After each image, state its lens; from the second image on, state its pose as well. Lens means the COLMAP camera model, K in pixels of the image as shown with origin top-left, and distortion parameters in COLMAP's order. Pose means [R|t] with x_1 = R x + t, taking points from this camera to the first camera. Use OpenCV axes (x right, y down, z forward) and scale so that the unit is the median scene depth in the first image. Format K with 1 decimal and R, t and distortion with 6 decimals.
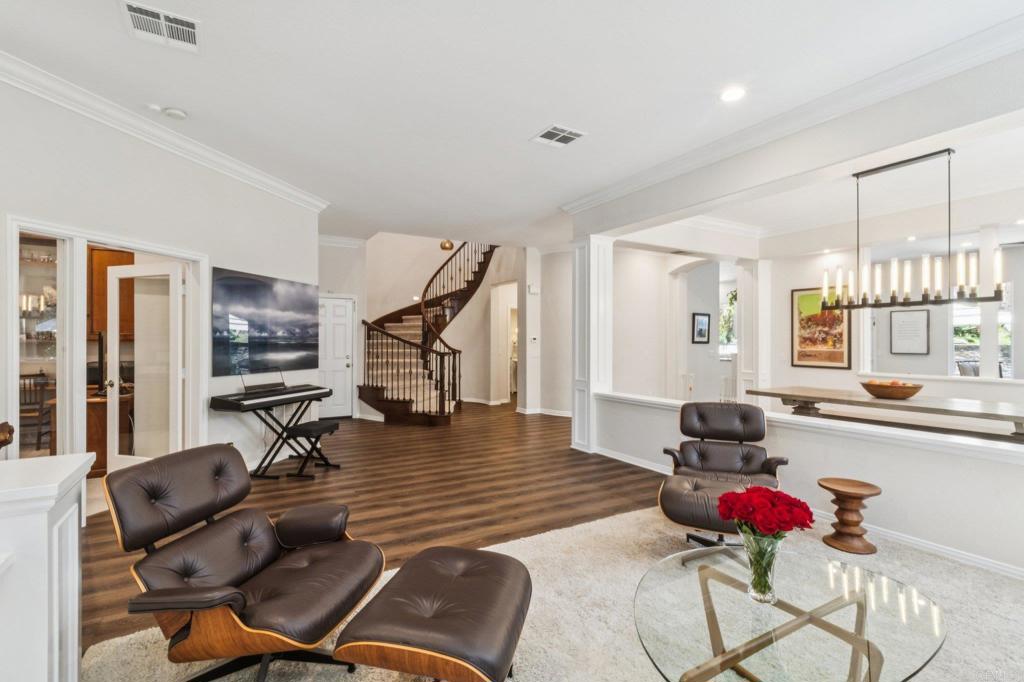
lens RADIAL K [[475.7, 0, 502.3], [0, 475.7, 341.4], [0, 0, 1]] dist [0.004673, -0.001451]
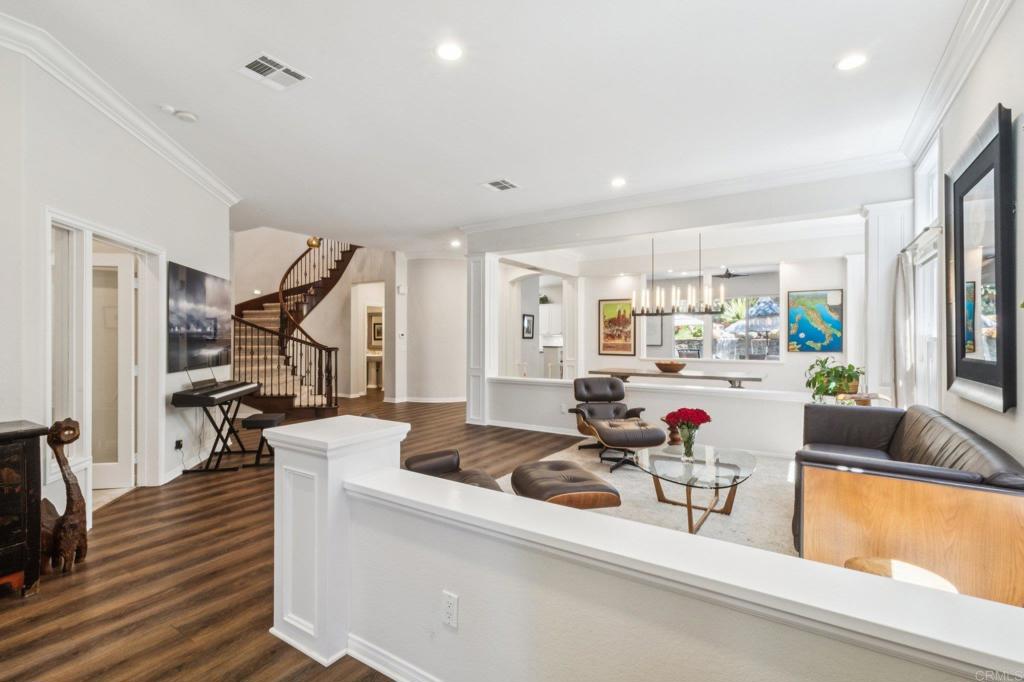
lens RADIAL K [[475.7, 0, 507.6], [0, 475.7, 339.1], [0, 0, 1]] dist [0.004673, -0.001451]
pose [[0.890155, -0.003029, 0.455647, -0.282527], [0.001332, 0.999991, 0.004045, 0.000702], [-0.455656, -0.002994, 0.890151, -0.125557]]
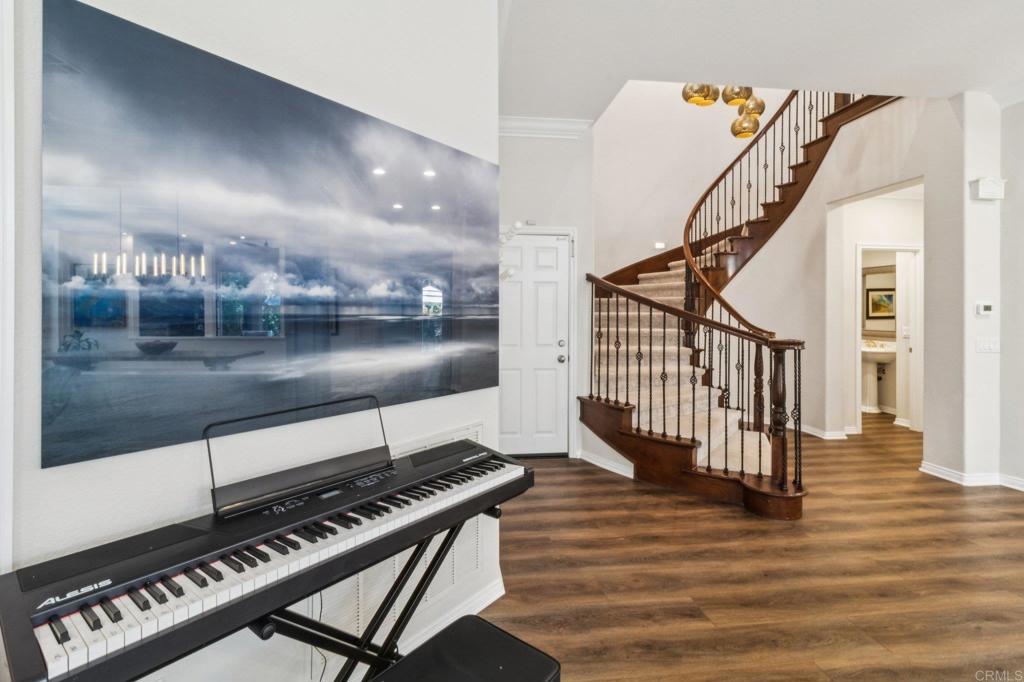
lens RADIAL K [[475.7, 0, 501.7], [0, 475.7, 311.4], [0, 0, 1]] dist [0.004673, -0.001451]
pose [[0.916734, -0.003756, -0.399481, -0.202739], [0.000989, 0.999974, -0.007132, 0.000552], [0.399498, 0.006143, 0.916714, 0.570347]]
